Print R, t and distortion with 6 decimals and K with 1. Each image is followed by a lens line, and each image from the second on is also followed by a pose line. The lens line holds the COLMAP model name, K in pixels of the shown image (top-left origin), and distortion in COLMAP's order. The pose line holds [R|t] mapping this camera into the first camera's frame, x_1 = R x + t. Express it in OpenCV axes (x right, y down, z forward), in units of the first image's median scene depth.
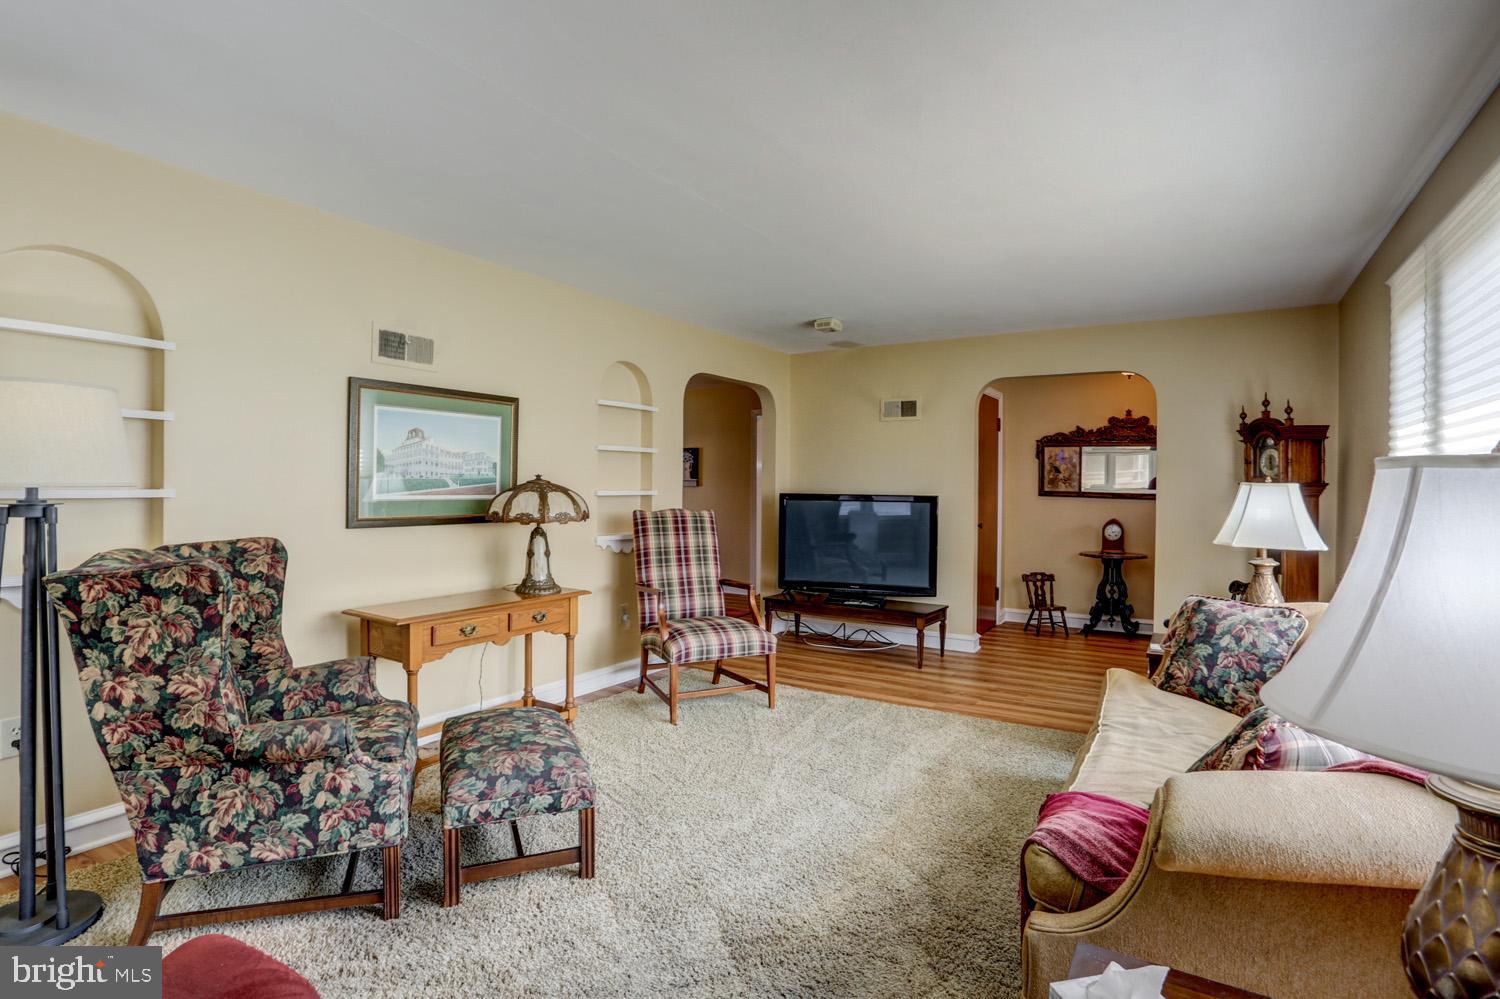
lens RADIAL K [[730.3, 0, 750.3], [0, 730.3, 486.3], [0, 0, 1]] dist [-0.074625, 0.032091]
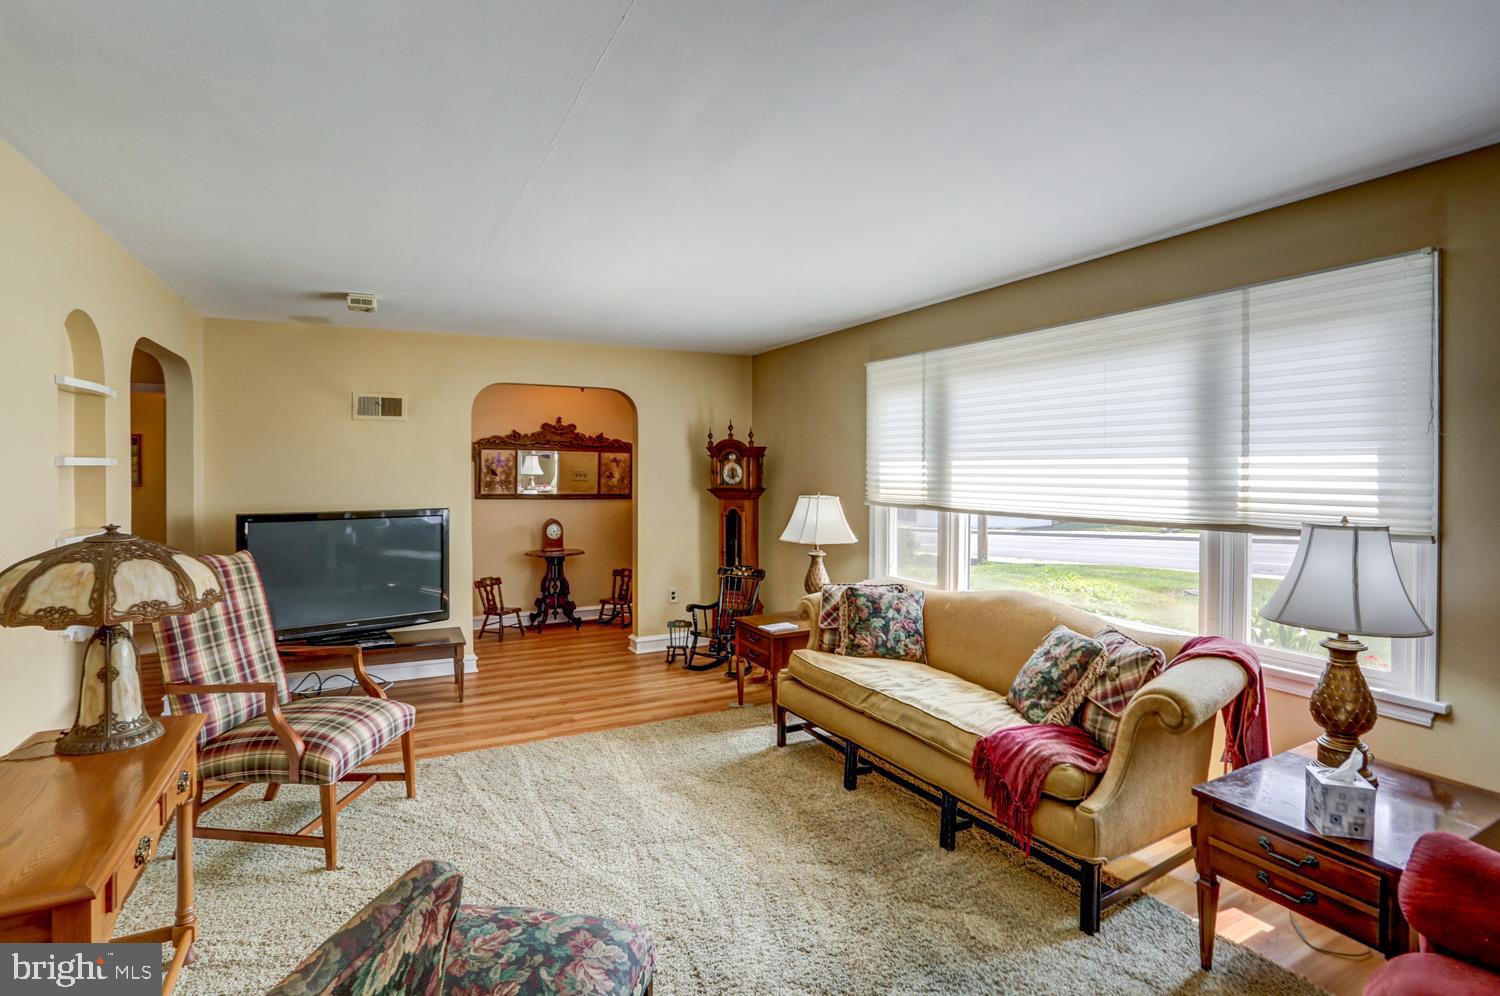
lens RADIAL K [[744.7, 0, 752.8], [0, 744.7, 472.0], [0, 0, 1]] dist [-0.081359, 0.035714]
pose [[0.496692, -0.011946, 0.867844, -0.435800], [0.005918, 0.999929, 0.010377, -0.049164], [-0.867907, -0.000019, 0.496728, 0.274225]]
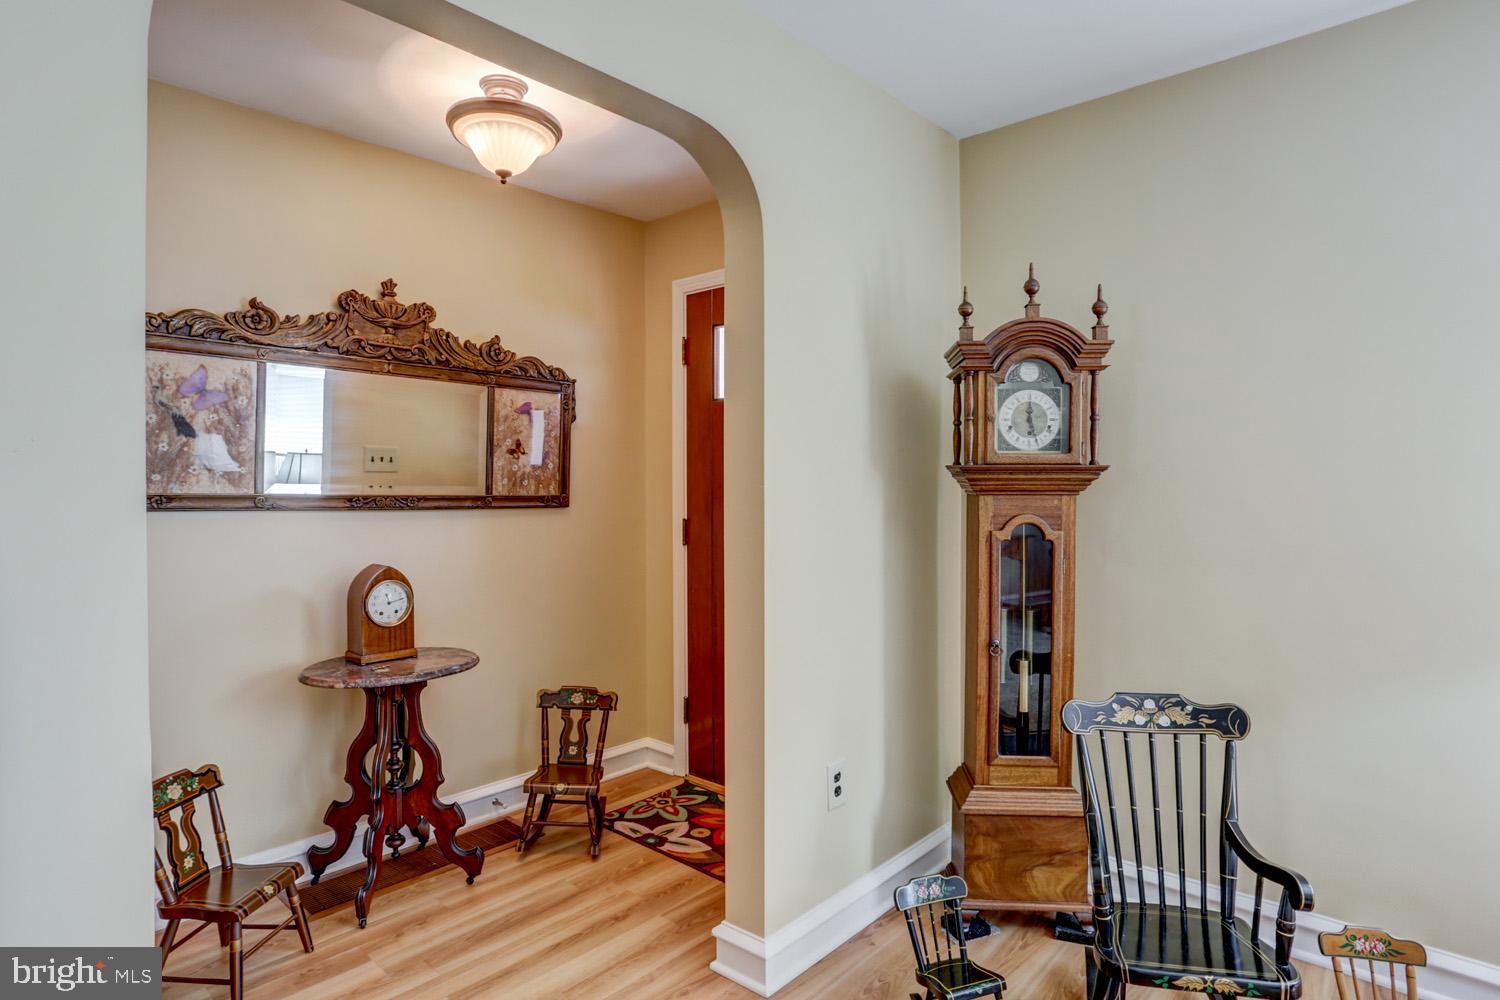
lens RADIAL K [[835.6, 0, 752.7], [0, 835.6, 479.3], [0, 0, 1]] dist [-0.029145, 0.001016]
pose [[0.165792, -0.003428, 0.986155, 0.170570], [0.007089, 0.999972, 0.002284, 0.002219], [-0.986135, 0.006613, 0.165812, 1.064092]]
